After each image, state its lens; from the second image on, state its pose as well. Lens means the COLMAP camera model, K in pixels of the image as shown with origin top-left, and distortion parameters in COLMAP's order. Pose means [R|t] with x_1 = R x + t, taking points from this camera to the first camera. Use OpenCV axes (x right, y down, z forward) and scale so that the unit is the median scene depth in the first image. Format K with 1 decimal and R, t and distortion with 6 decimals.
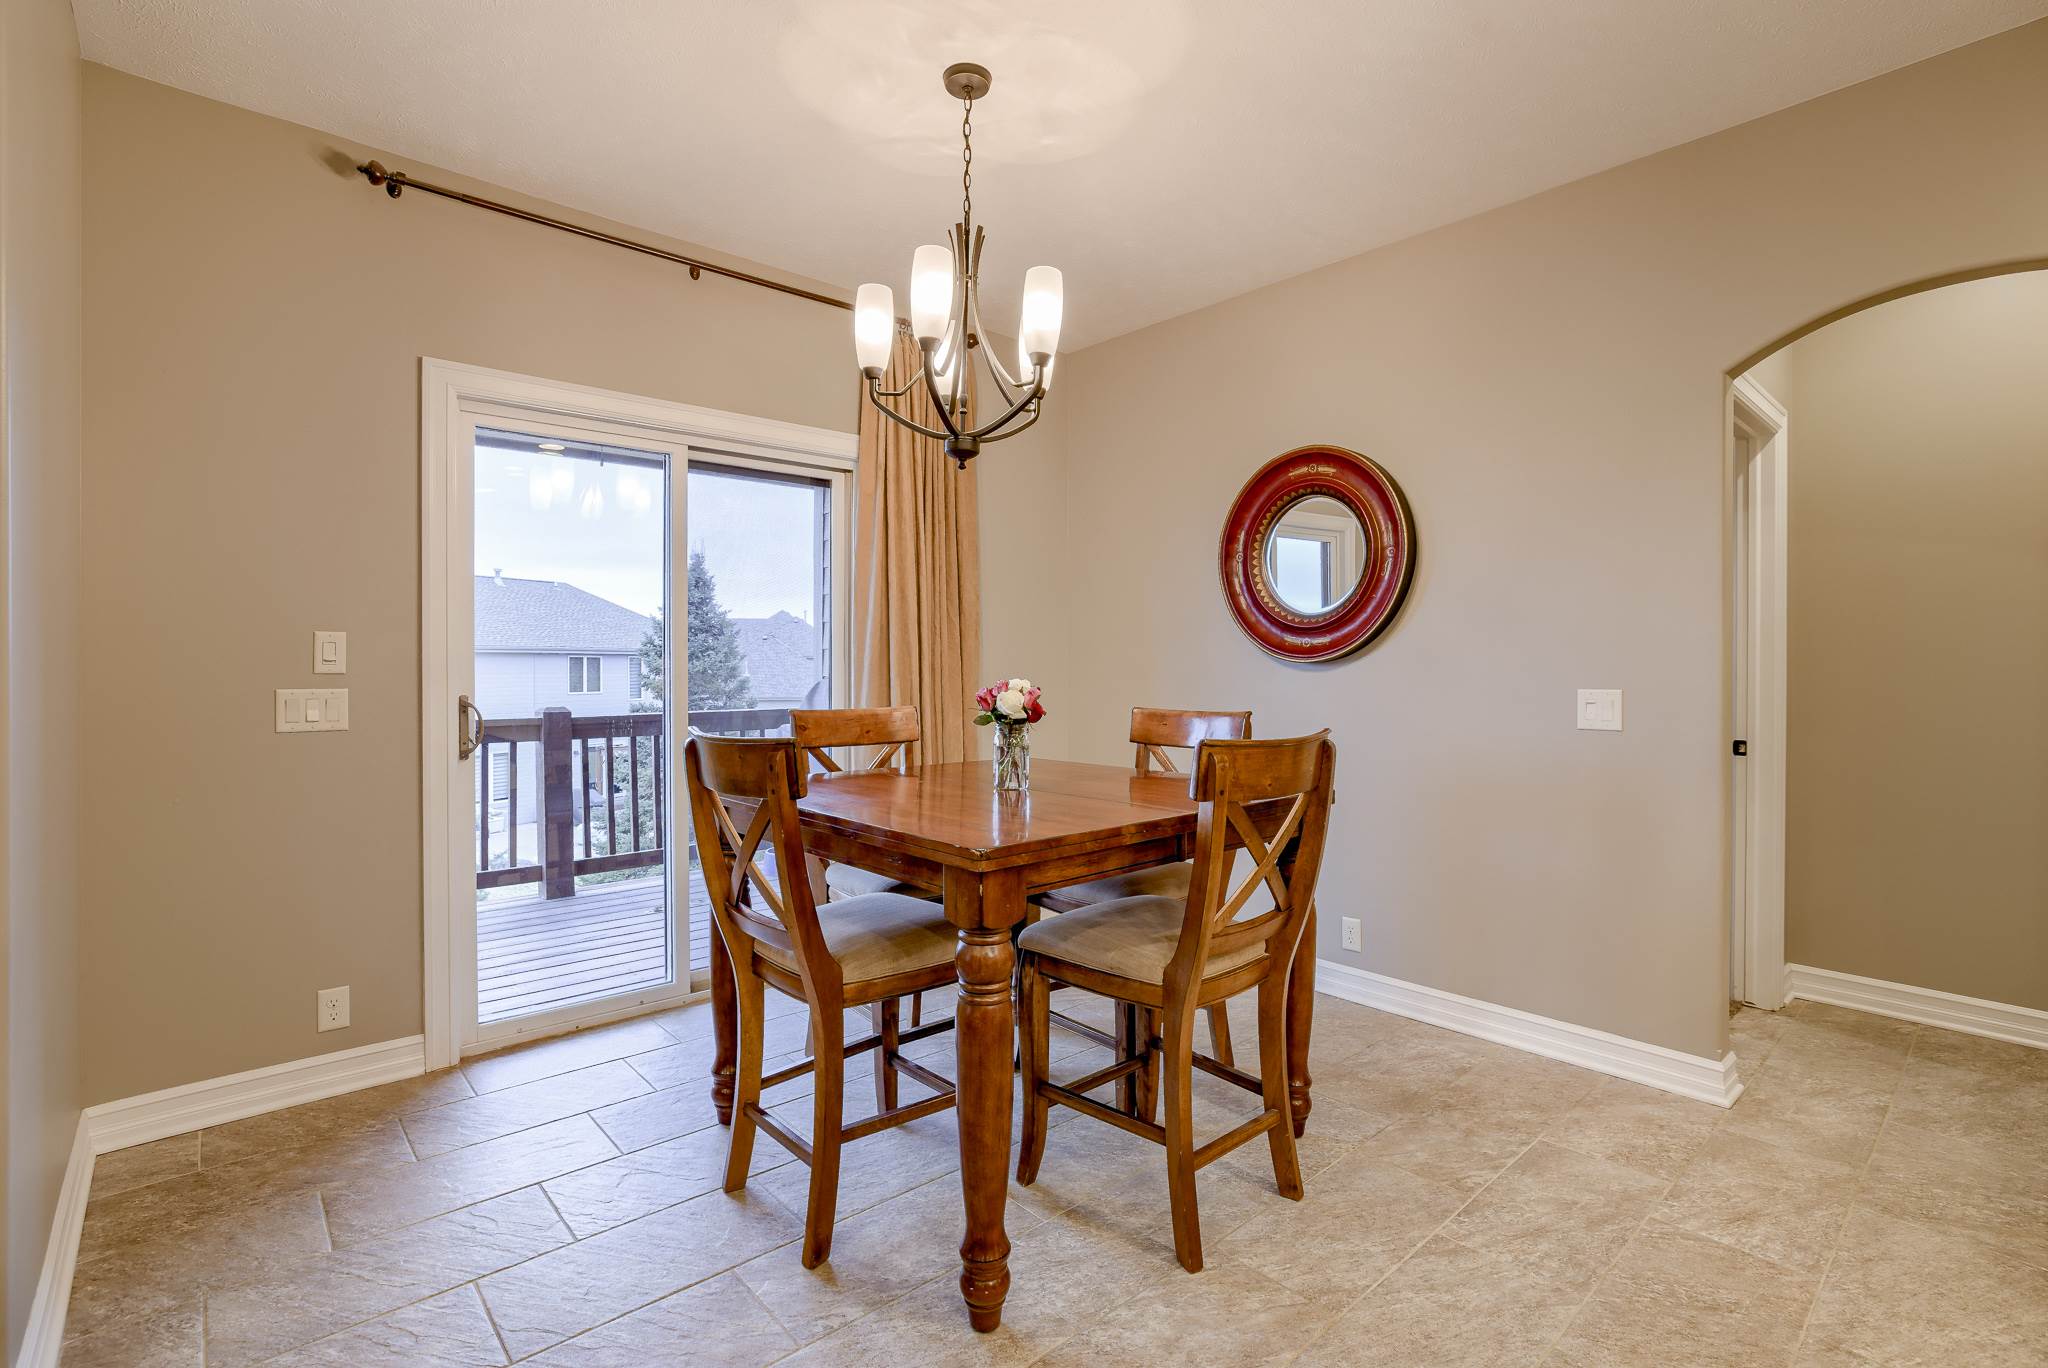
lens RADIAL K [[943.8, 0, 1023.4], [0, 943.8, 660.1], [0, 0, 1]] dist [-0.046141, 0.000088]
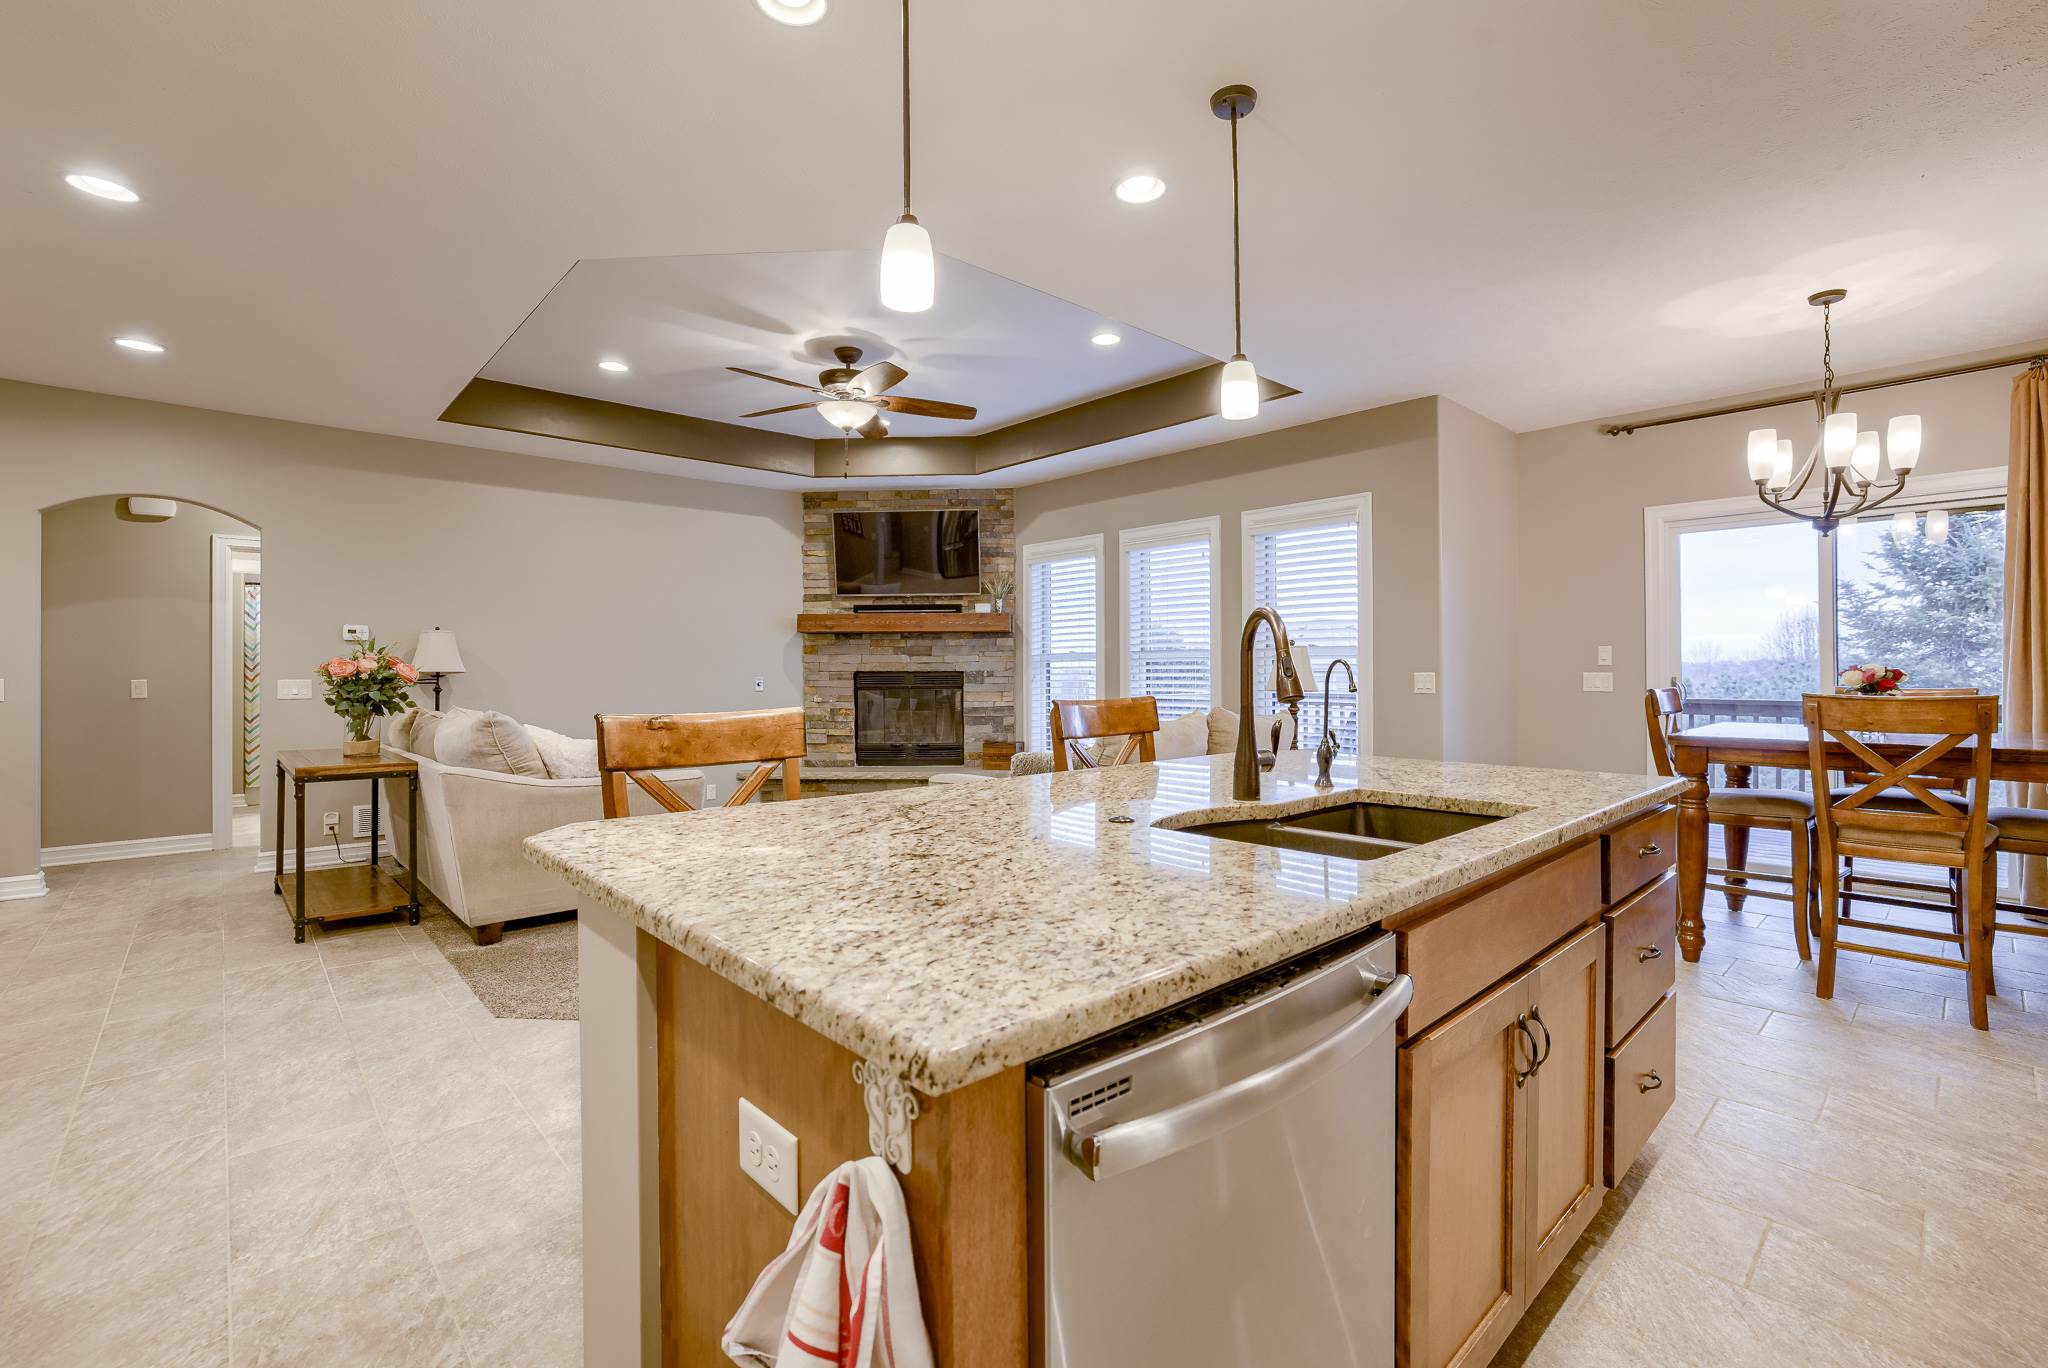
lens RADIAL K [[923.5, 0, 1023.1], [0, 923.5, 667.5], [0, 0, 1]] dist [-0.044085, 0.022037]
pose [[-0.001518, -0.005429, -0.999984, 1.424920], [0.004713, 0.999974, -0.005436, 0.026219], [0.999988, -0.004721, -0.001492, -0.388327]]
